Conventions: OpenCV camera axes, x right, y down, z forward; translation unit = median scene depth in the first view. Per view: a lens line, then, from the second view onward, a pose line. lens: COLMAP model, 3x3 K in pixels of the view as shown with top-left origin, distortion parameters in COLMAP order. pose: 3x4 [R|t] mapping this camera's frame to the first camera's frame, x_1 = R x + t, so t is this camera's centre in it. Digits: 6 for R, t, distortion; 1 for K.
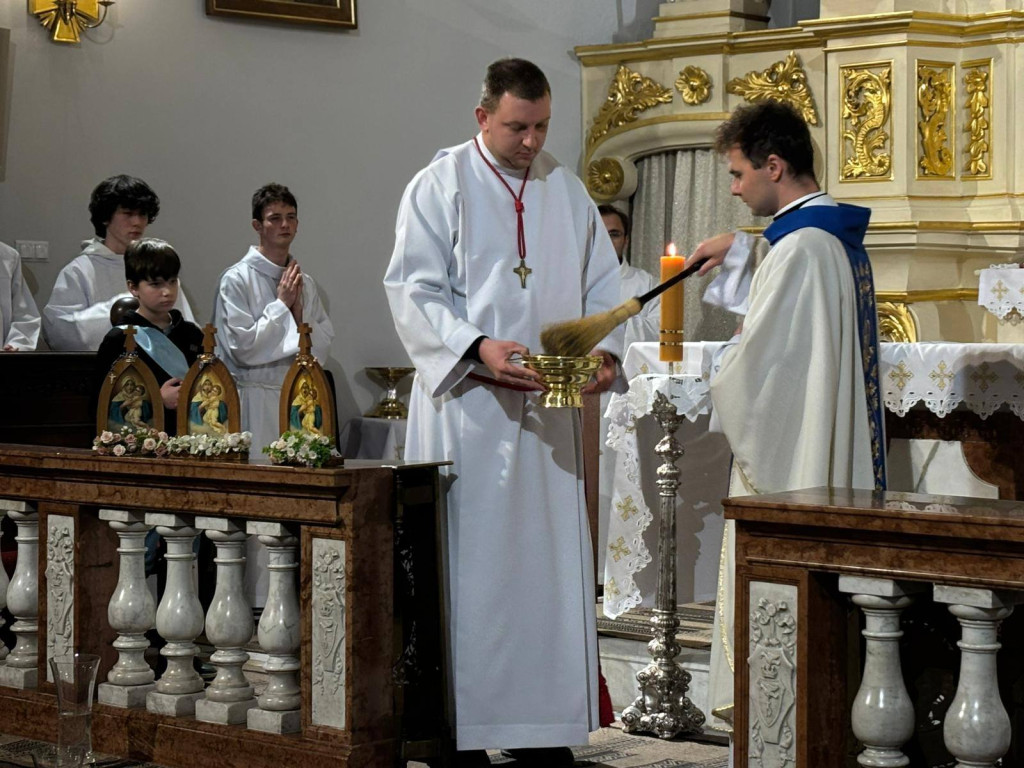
lens RADIAL K [[2350.2, 0, 513.3], [0, 2350.2, 398.4], [0, 0, 1]] dist [0.247899, -0.550929]
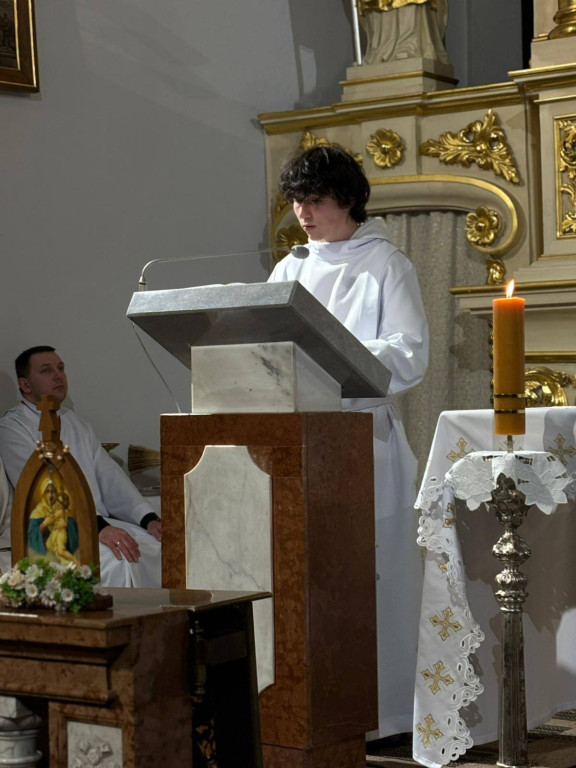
lens RADIAL K [[1762.7, 0, 288.0], [0, 1762.7, 384.0], [0, 0, 1]] dist [0.247899, -0.550929]
pose [[0.994815, -0.024115, 0.098798, -0.043029], [0.027944, 0.998904, -0.037550, -0.008730], [-0.097784, 0.040116, 0.994399, 0.301351]]
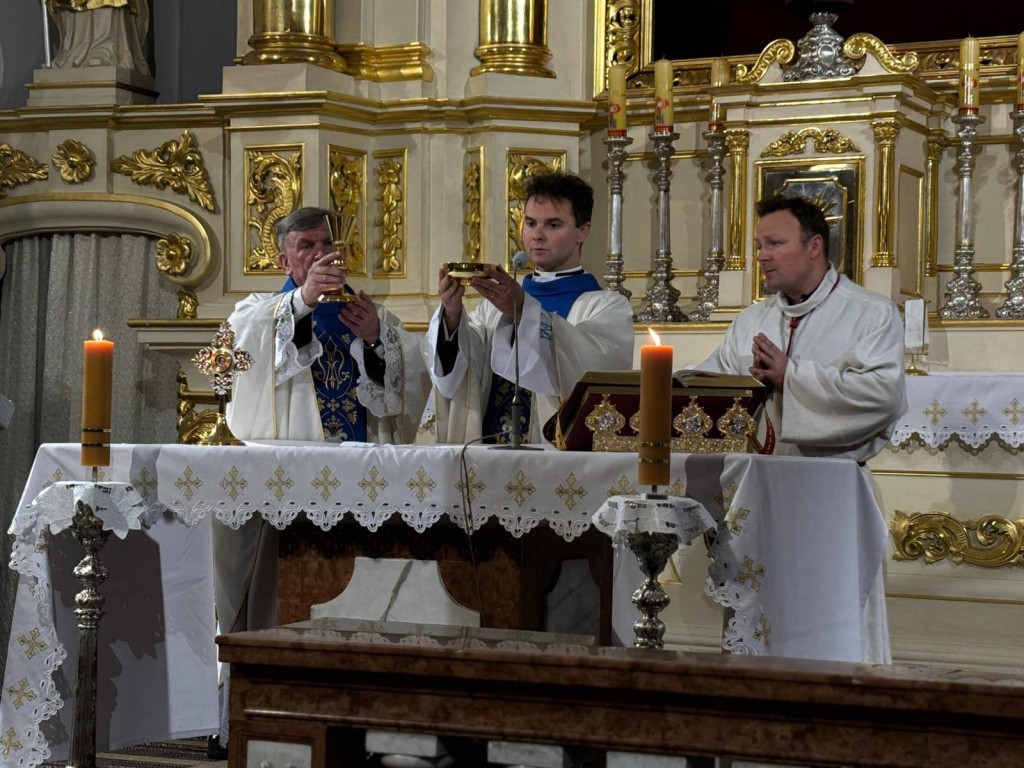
lens RADIAL K [[2350.2, 0, 513.3], [0, 2350.2, 398.4], [0, 0, 1]] dist [0.247899, -0.550929]
pose [[0.957460, 0.019382, 0.287913, -0.023156], [-0.005198, 0.998738, -0.049948, 0.001063], [-0.288518, 0.046327, 0.956353, 0.106716]]
